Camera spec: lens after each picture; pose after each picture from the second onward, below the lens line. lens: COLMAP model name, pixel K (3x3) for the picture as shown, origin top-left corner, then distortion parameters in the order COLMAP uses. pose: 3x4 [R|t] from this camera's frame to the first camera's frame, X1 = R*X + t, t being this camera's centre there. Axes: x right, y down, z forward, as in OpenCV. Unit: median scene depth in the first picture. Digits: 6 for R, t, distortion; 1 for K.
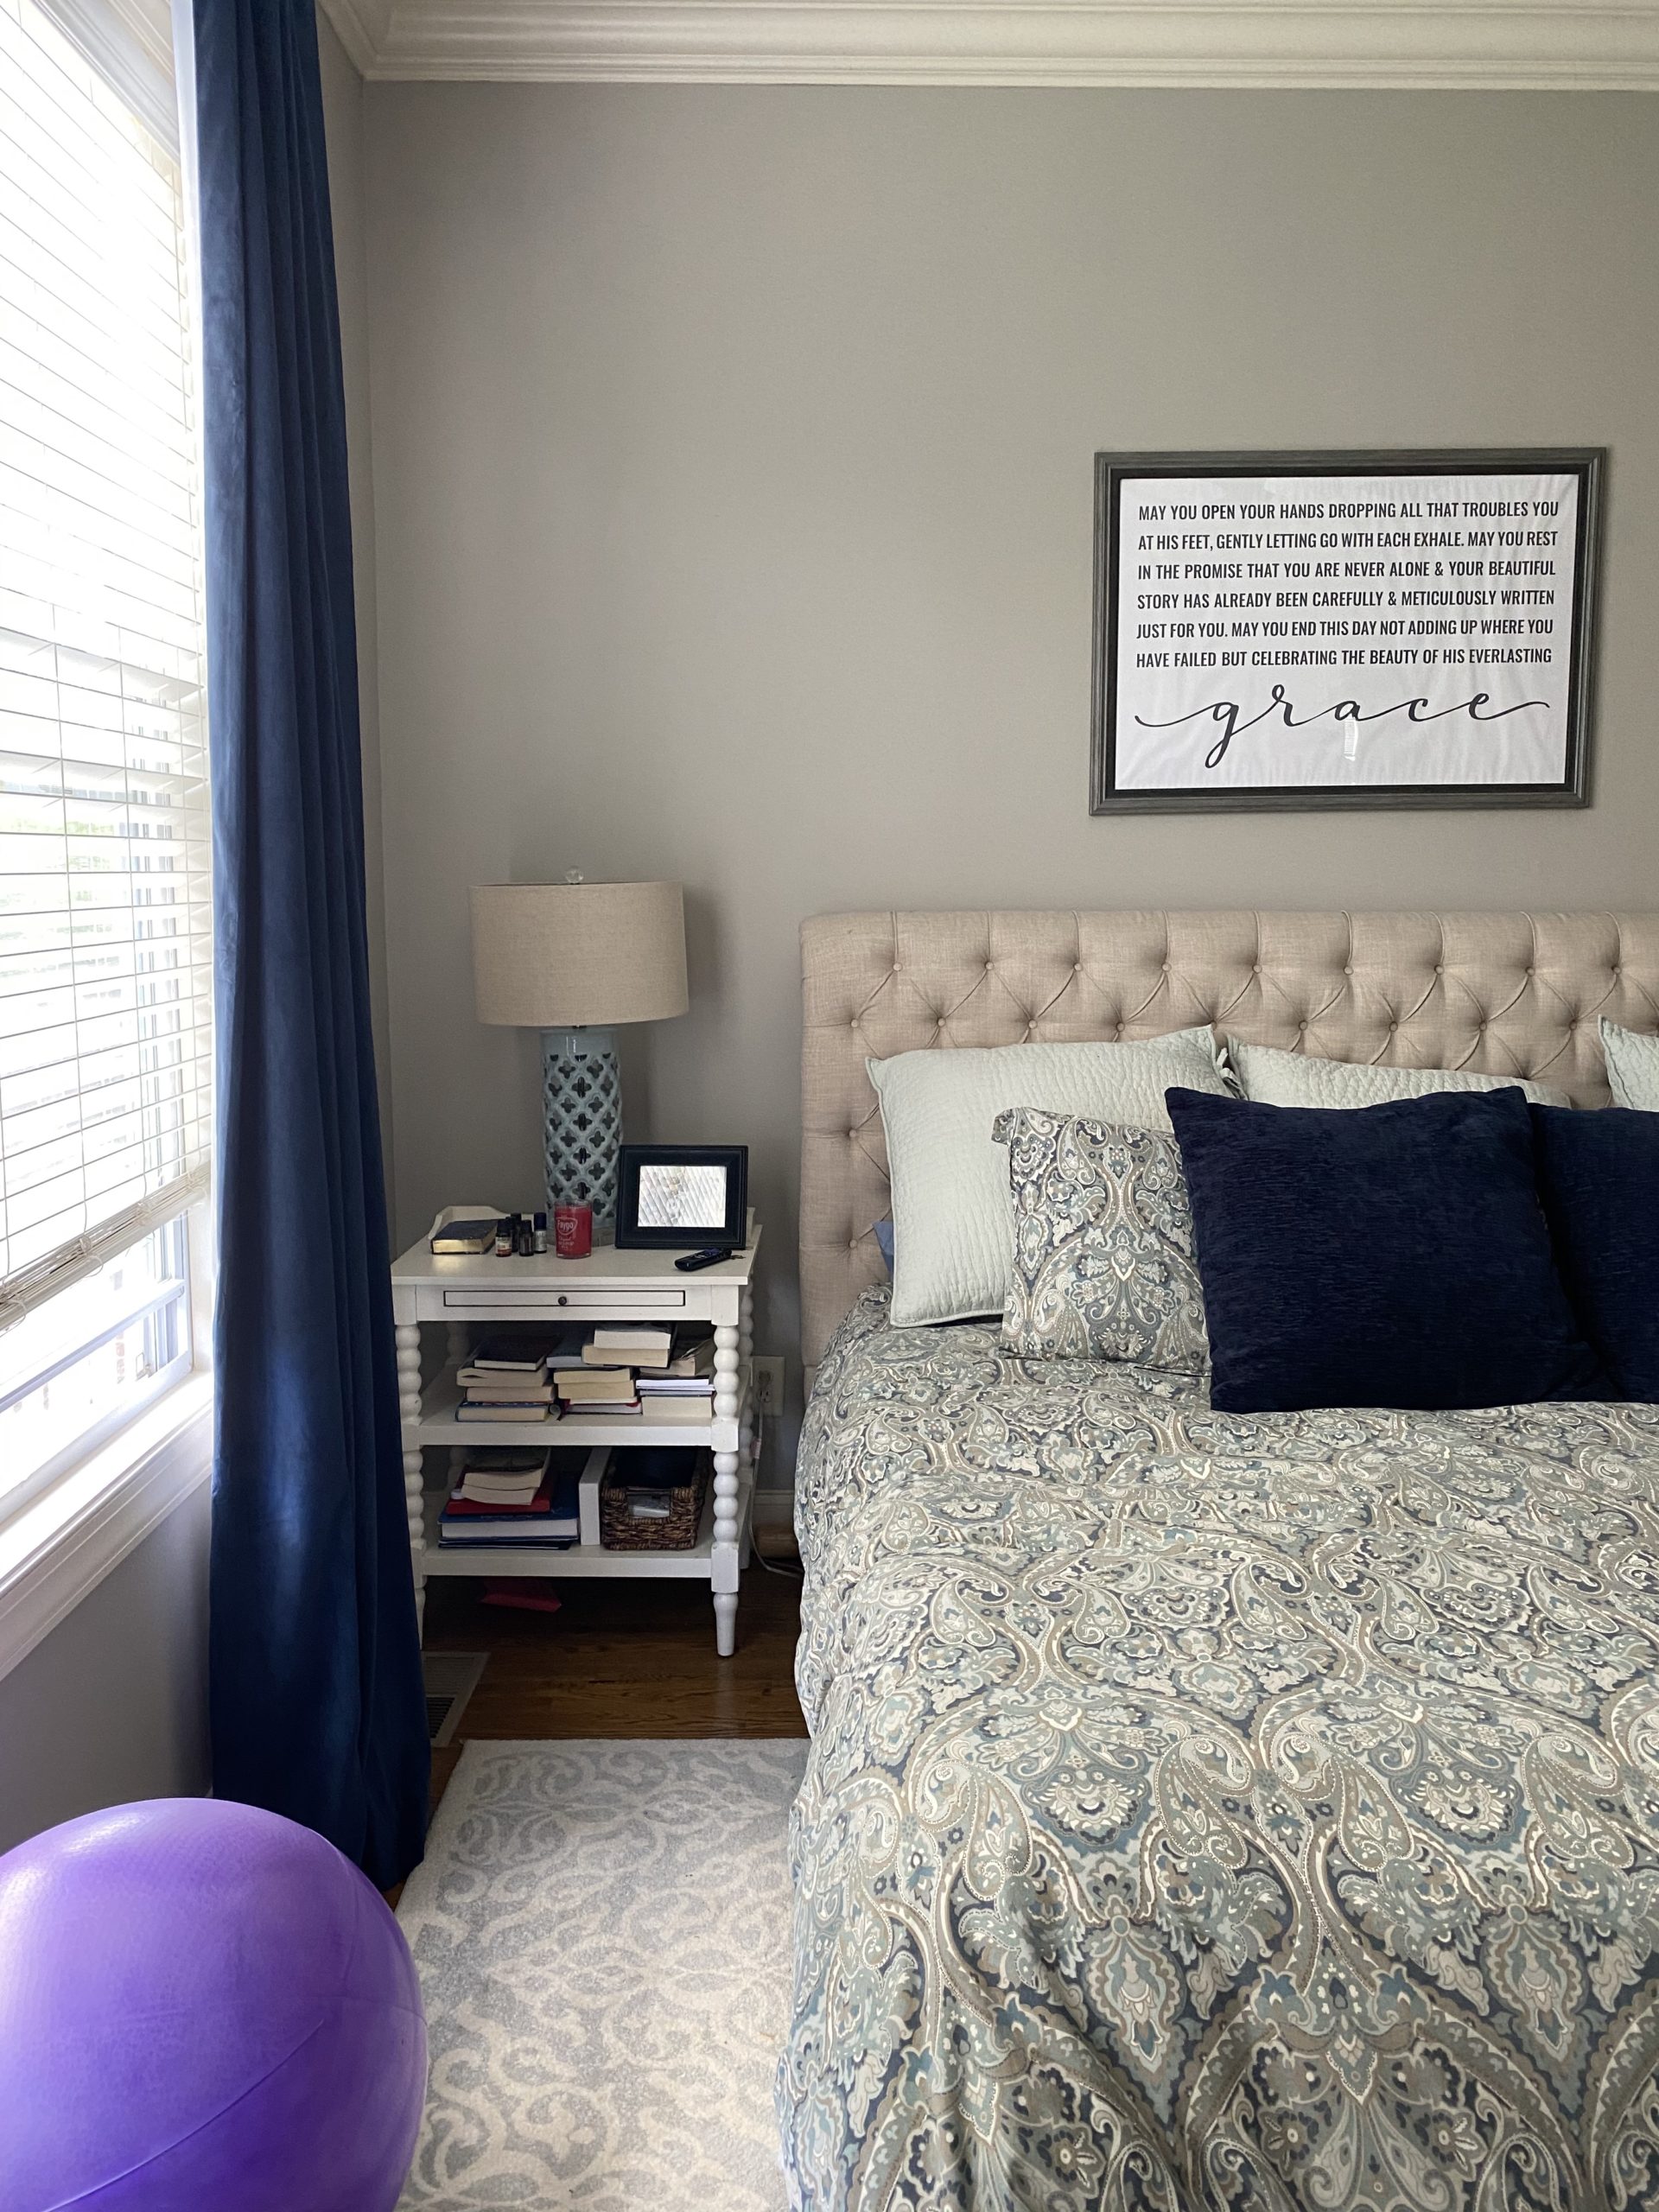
lens RADIAL K [[1674.7, 0, 824.6], [0, 1674.7, 1110.3], [0, 0, 1]] dist [-0.000659, -0.004724]
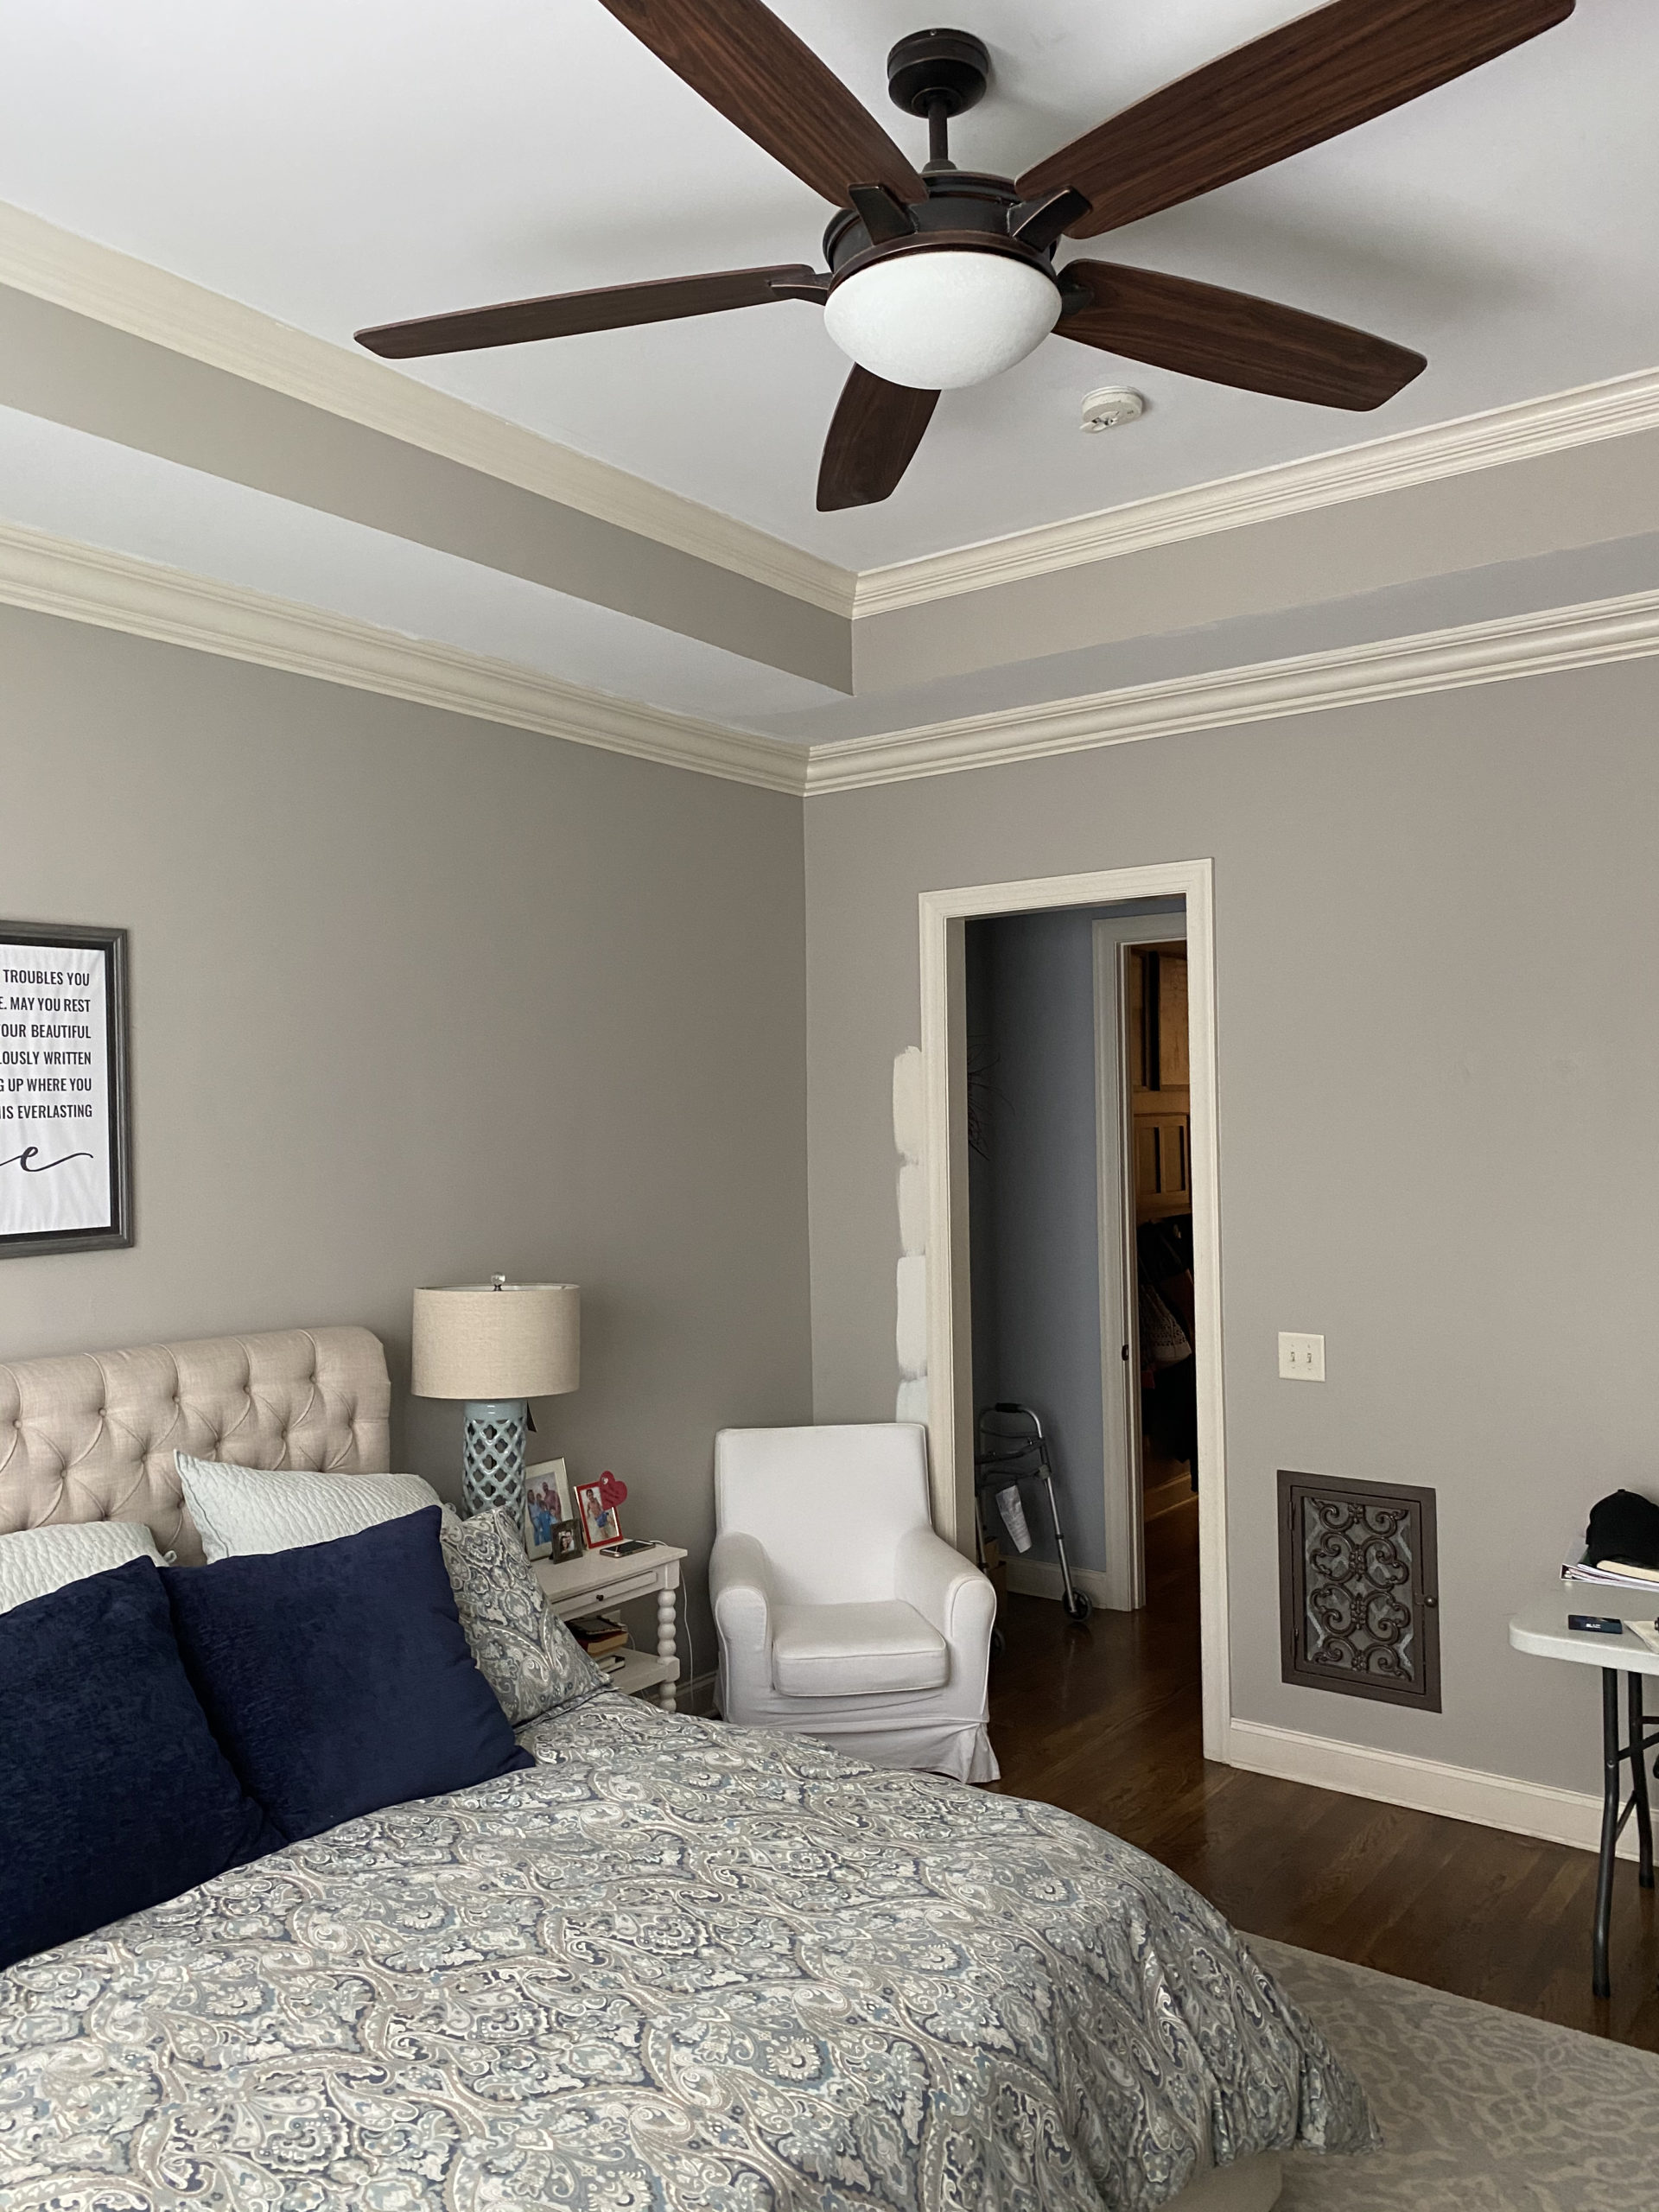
lens RADIAL K [[1674.7, 0, 814.6], [0, 1674.7, 1107.4], [0, 0, 1]] dist [-0.000659, -0.004724]
pose [[0.612664, 0.003139, 0.790337, -0.179050], [0.124442, 0.987136, -0.100387, -0.146396], [-0.780485, 0.159854, 0.604392, -0.018359]]
